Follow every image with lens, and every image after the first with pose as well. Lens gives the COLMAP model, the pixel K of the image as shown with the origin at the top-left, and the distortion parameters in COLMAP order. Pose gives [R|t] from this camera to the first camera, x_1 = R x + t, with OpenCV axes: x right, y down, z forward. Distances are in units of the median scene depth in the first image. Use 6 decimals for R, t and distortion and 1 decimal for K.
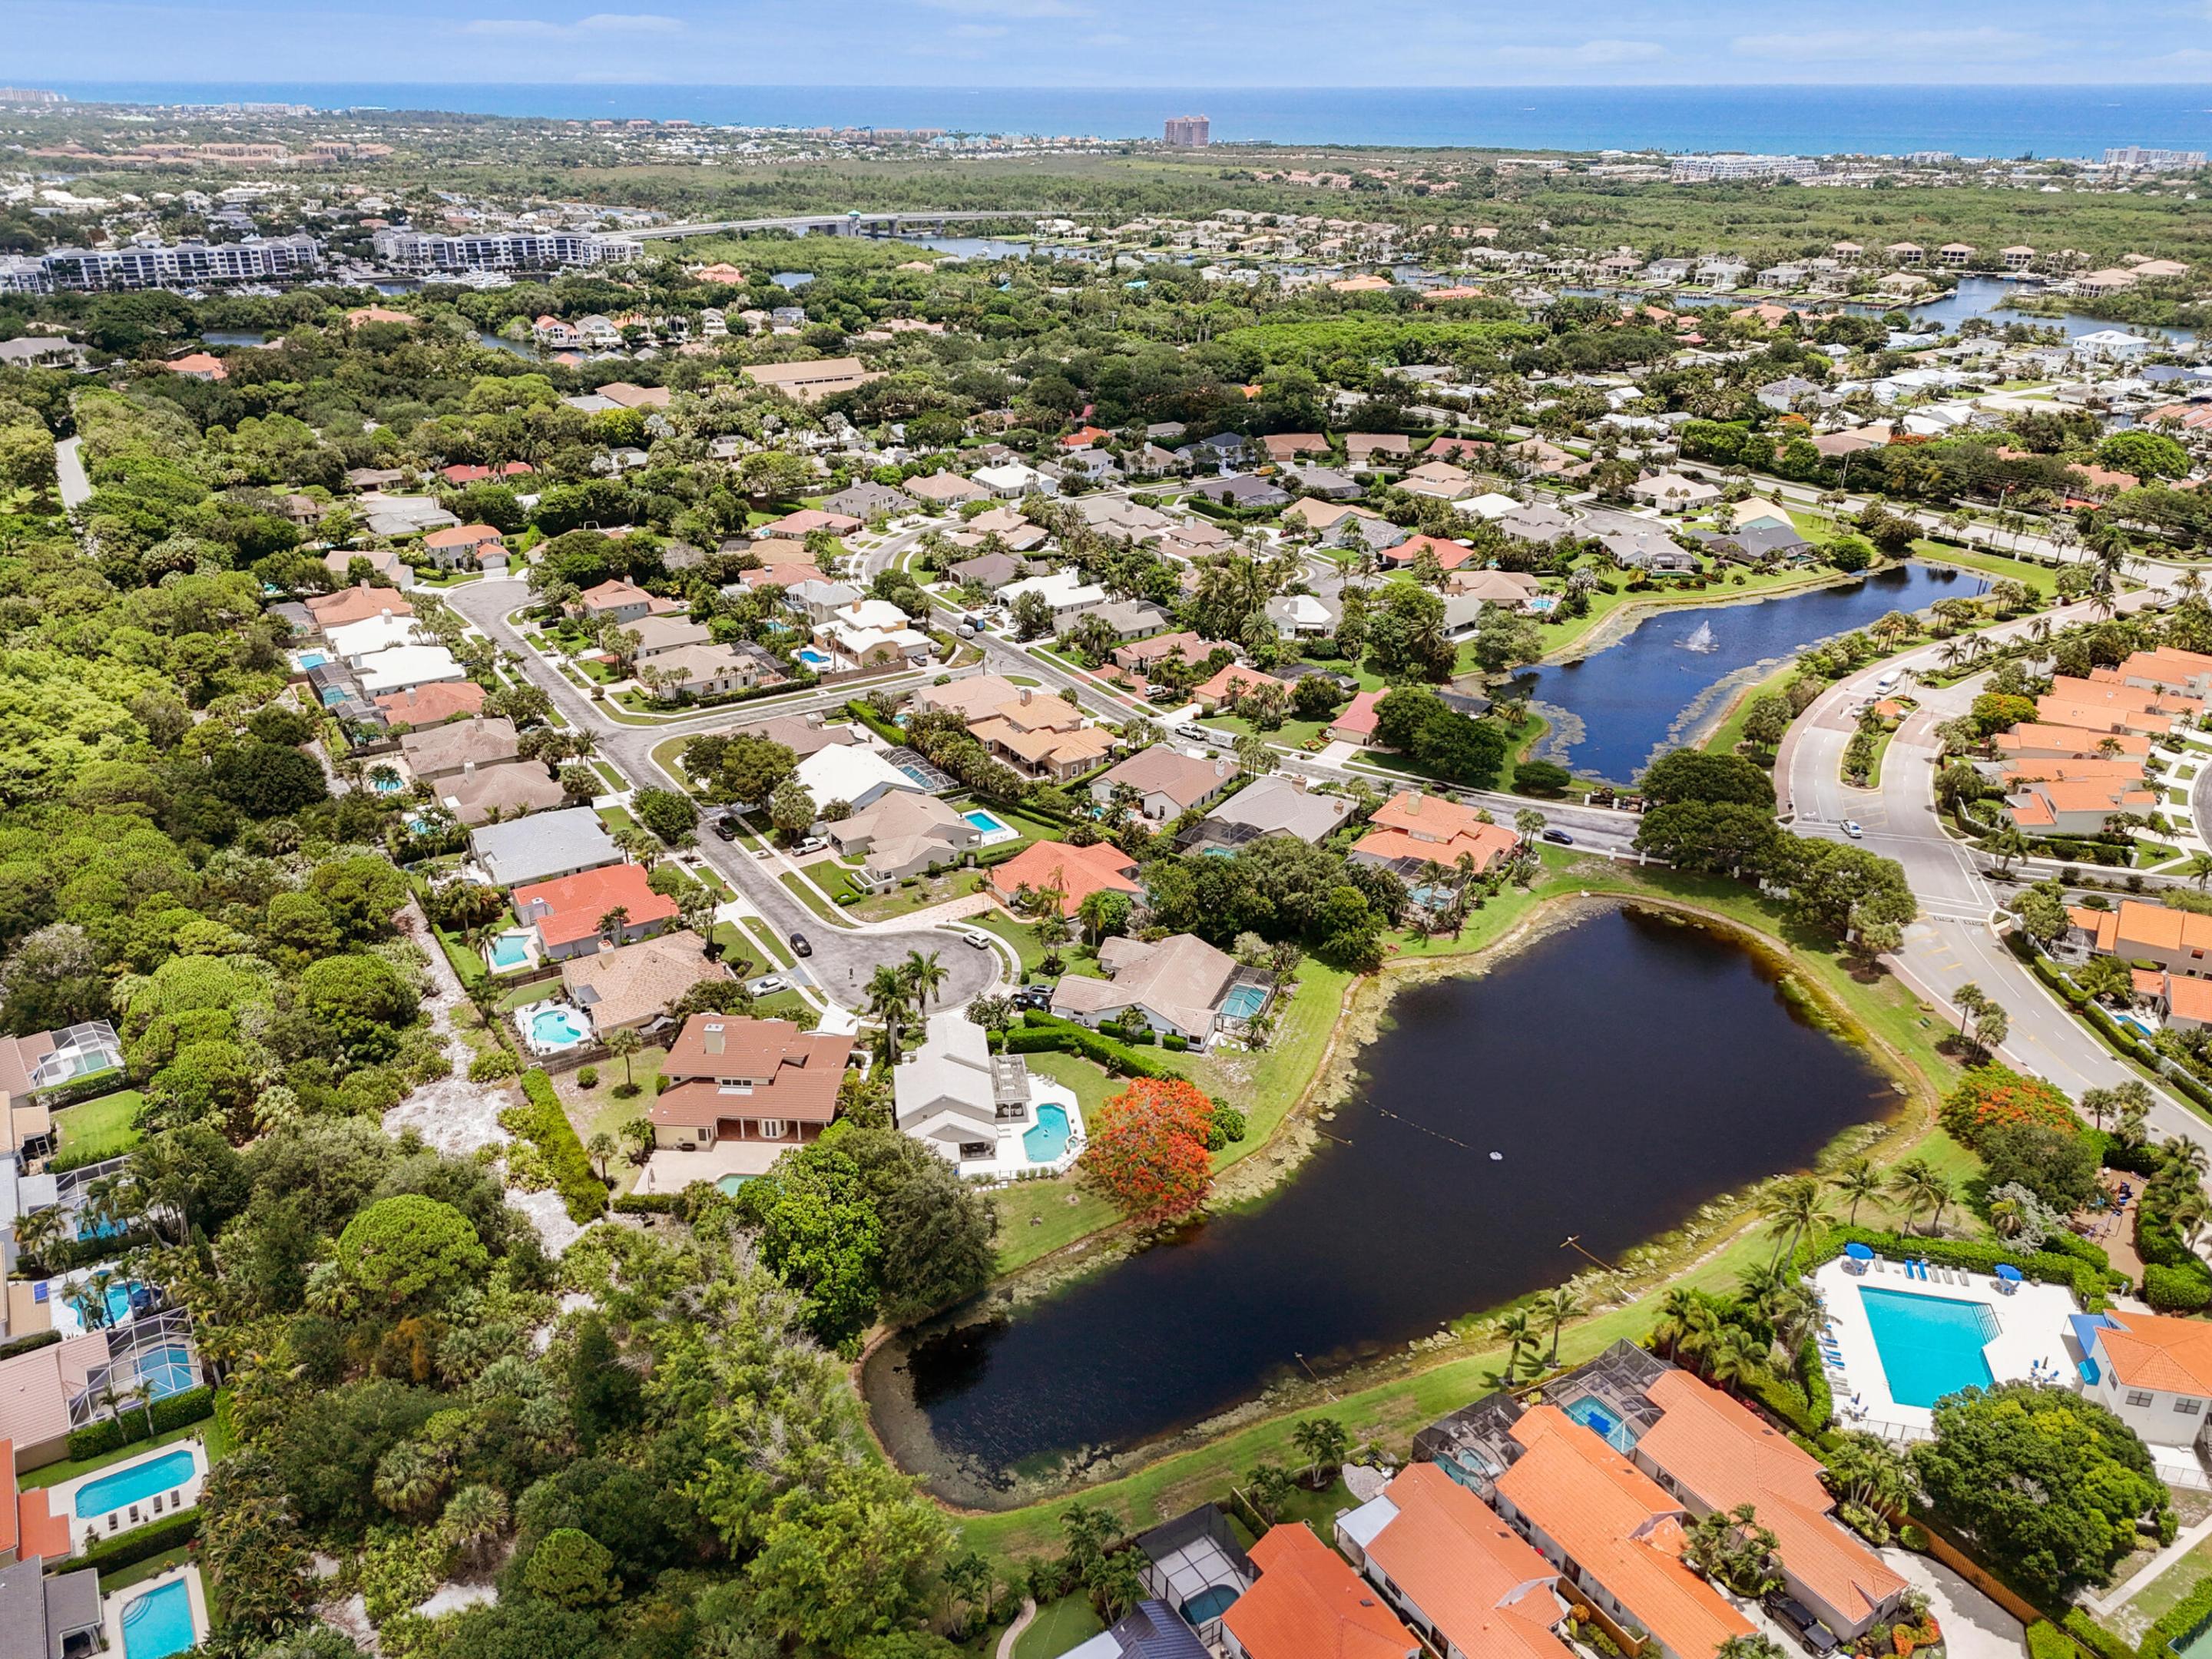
lens RADIAL K [[1629.8, 0, 1091.5], [0, 1629.8, 797.5], [0, 0, 1]] dist [0.066684, -0.062639]
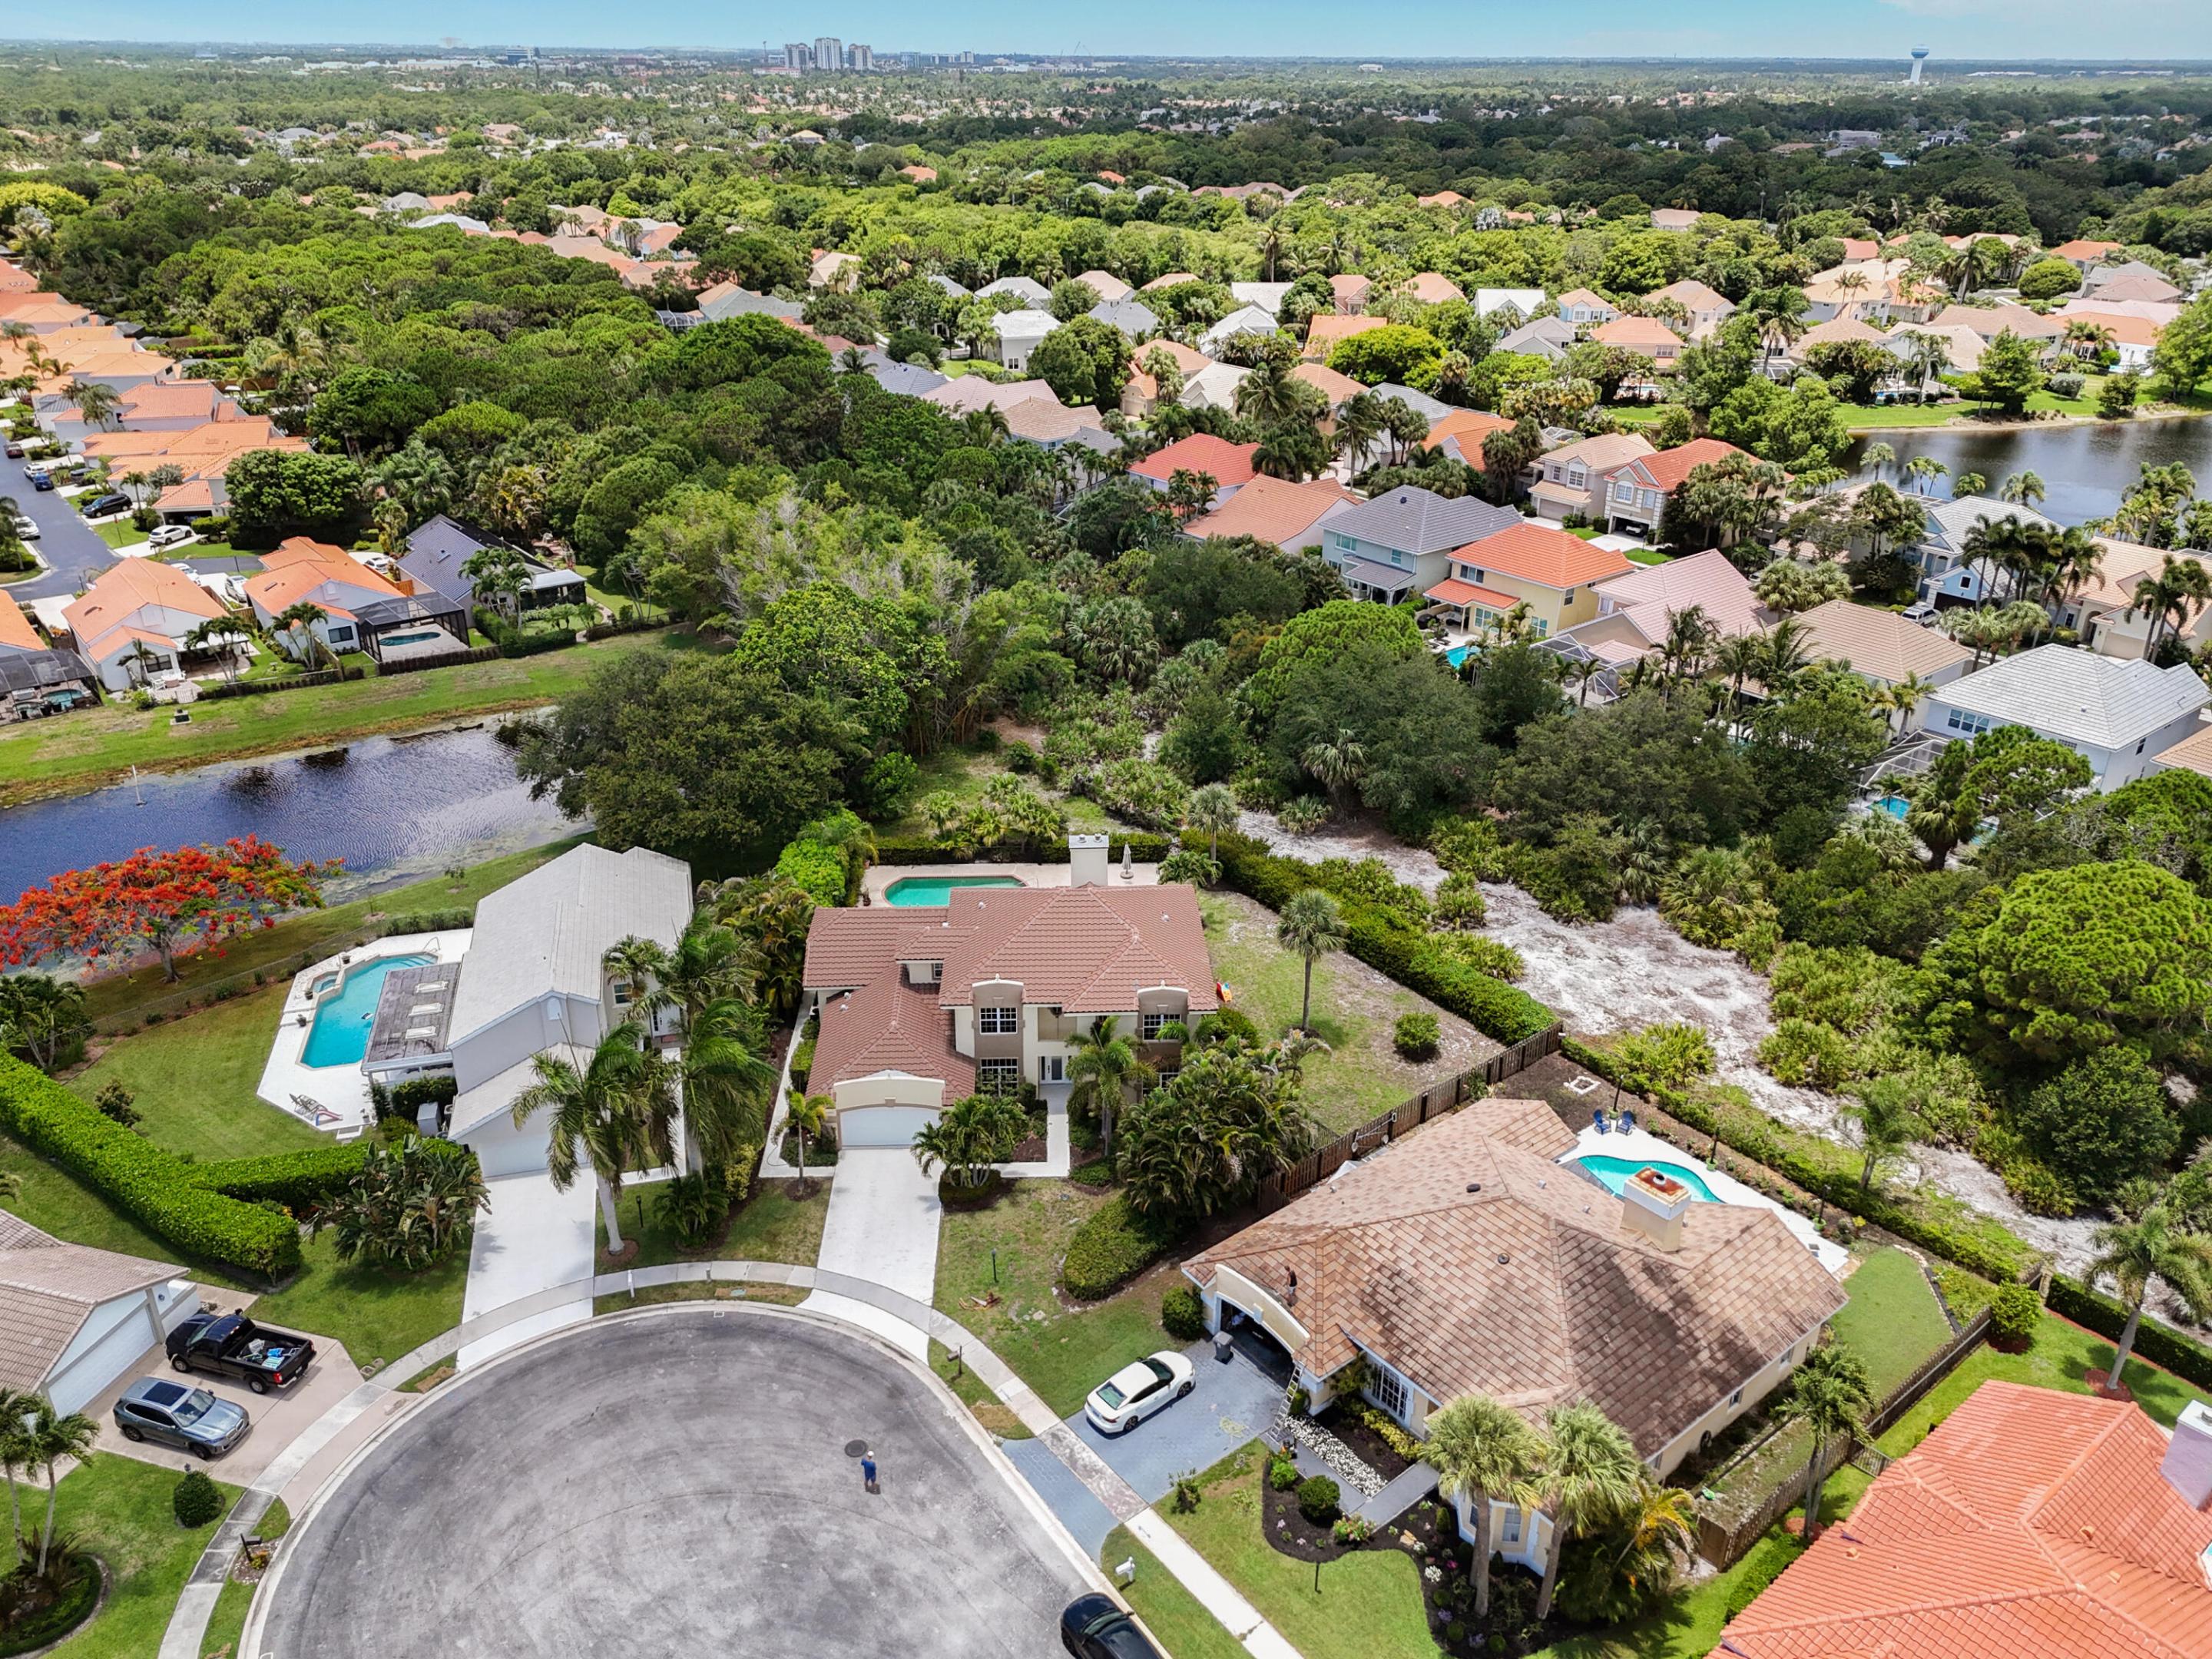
lens RADIAL K [[1629.8, 0, 1111.0], [0, 1629.8, 823.6], [0, 0, 1]] dist [0.066684, -0.062639]
pose [[-0.993704, 0.037823, -0.105461, -0.136829], [-0.054178, 0.661698, 0.747810, -0.140494], [0.098068, 0.748816, -0.655483, 0.928322]]
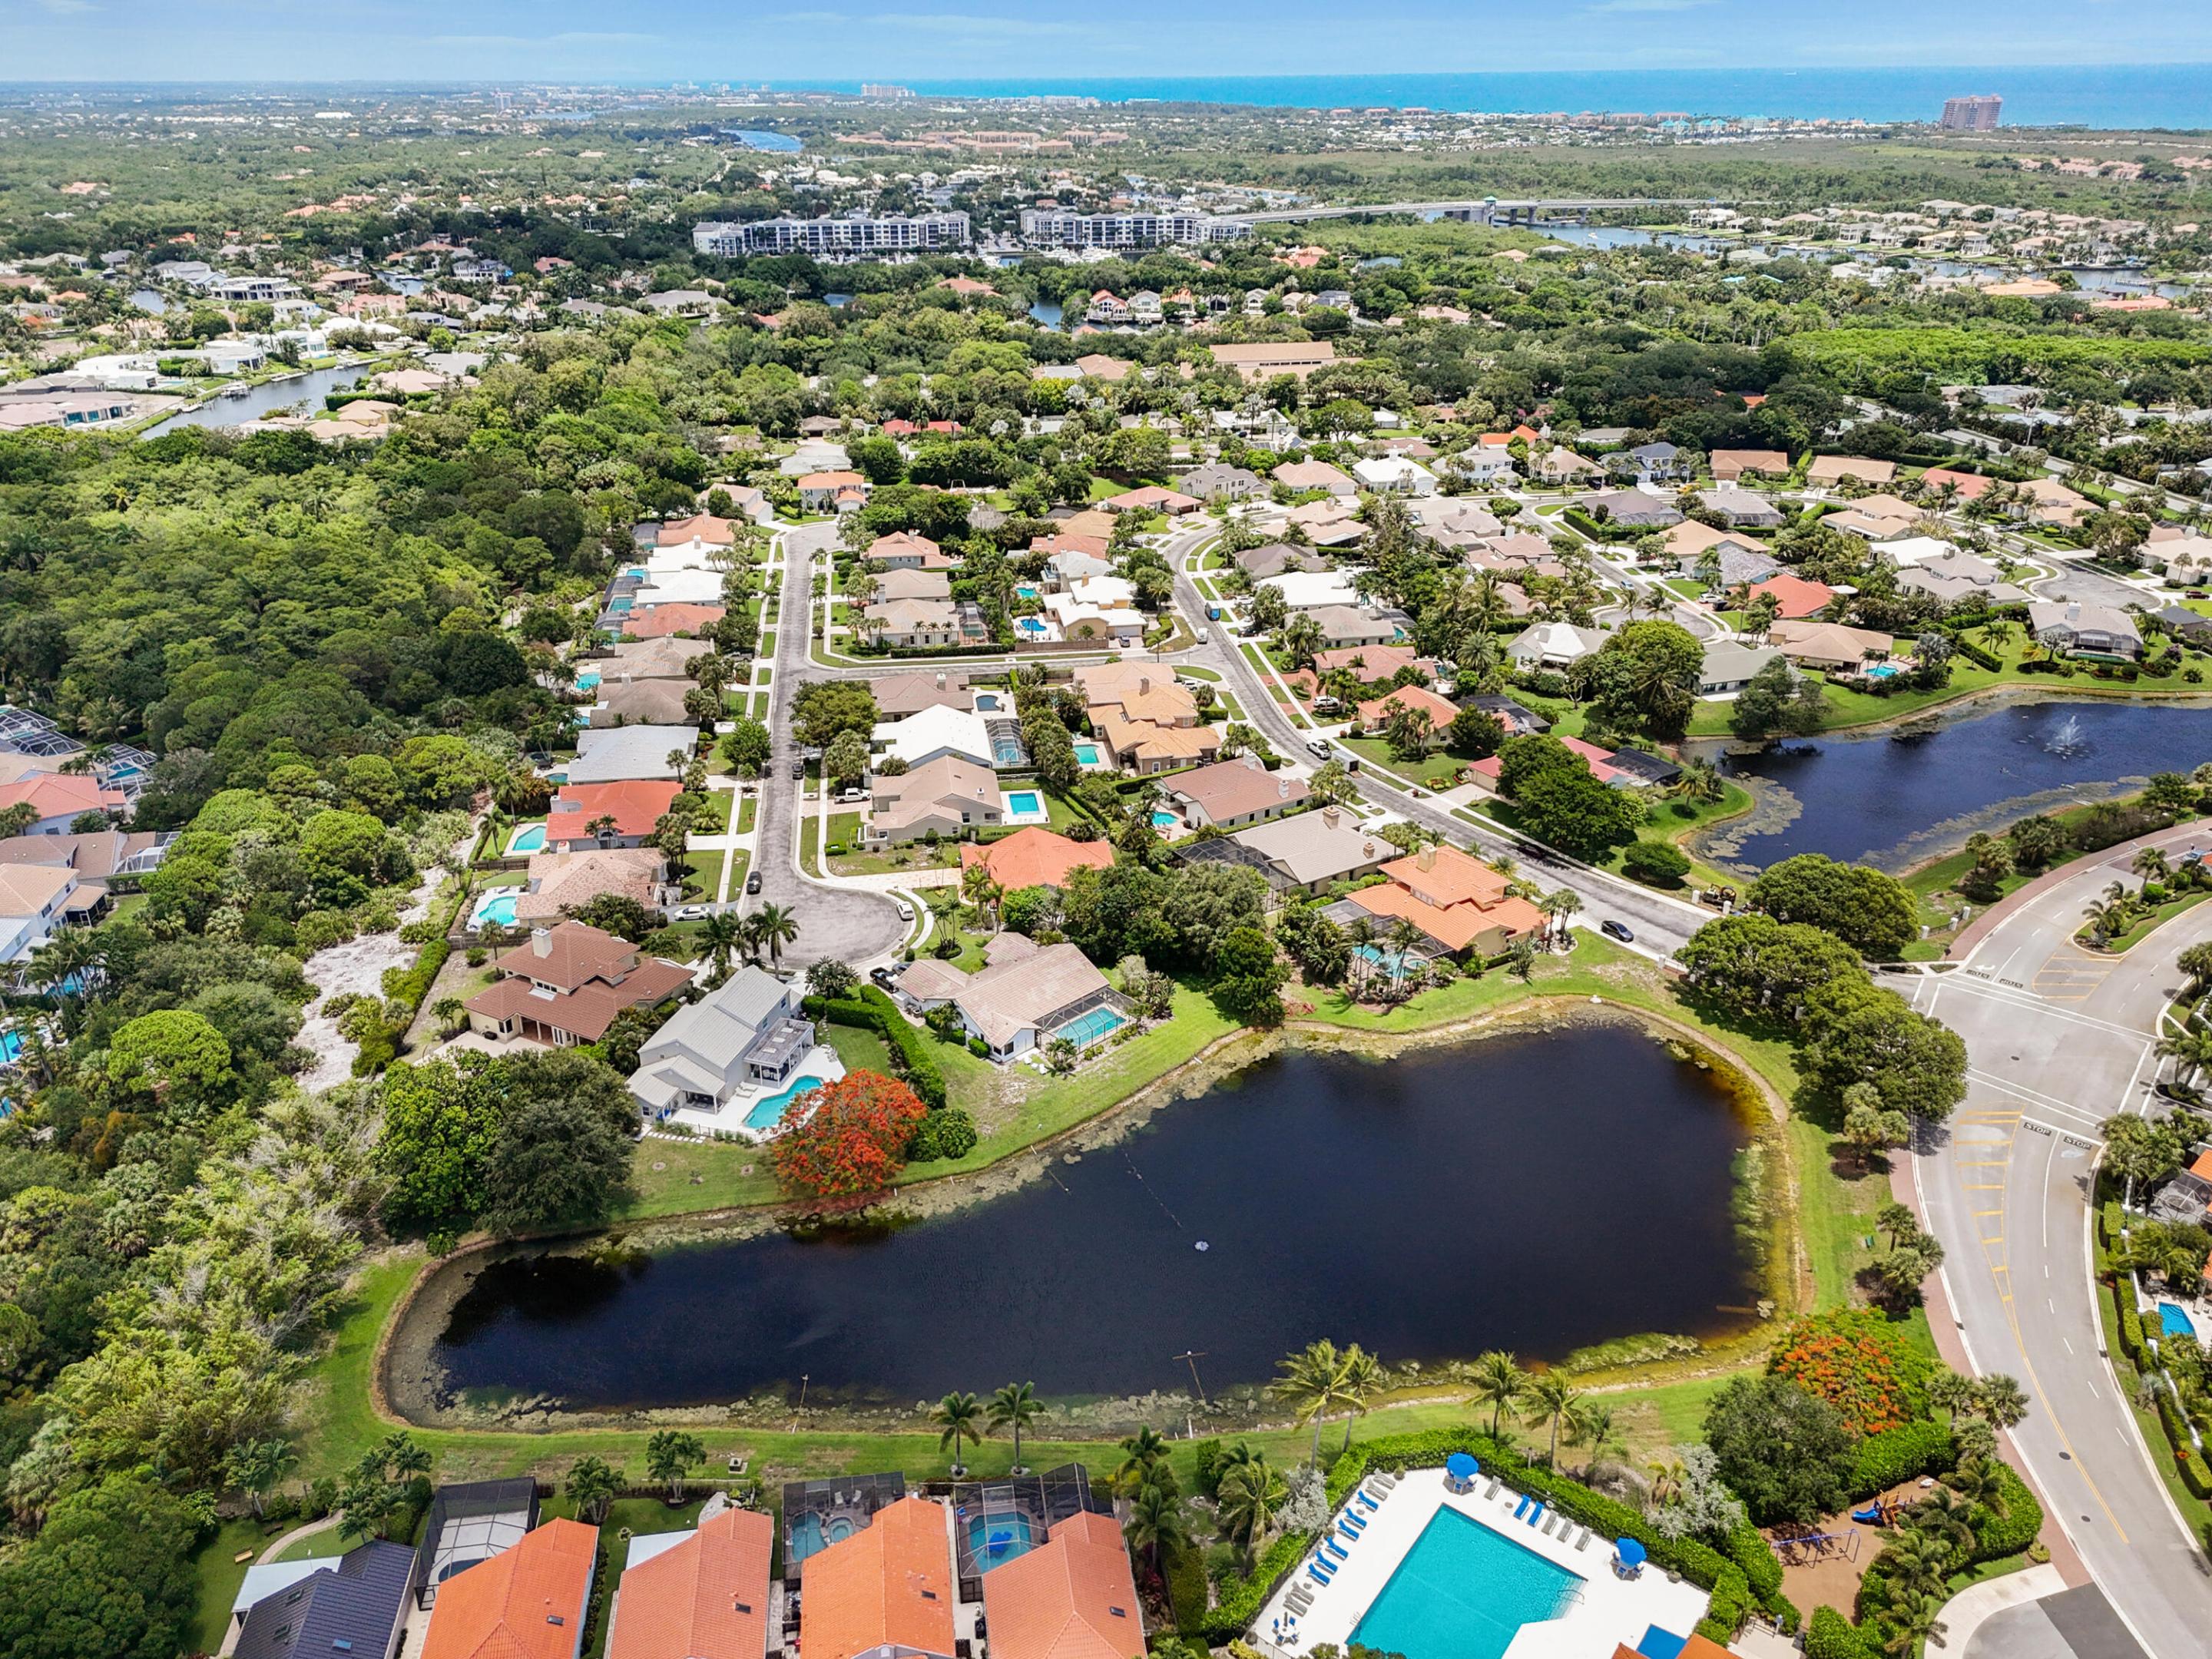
lens RADIAL K [[1629.8, 0, 1078.1], [0, 1629.8, 799.6], [0, 0, 1]] dist [0.066684, -0.062639]
pose [[0.906215, 0.164015, -0.389708, 0.352728], [-0.161136, 0.986108, 0.040320, -0.031978], [0.390908, 0.026257, 0.920055, 0.108531]]
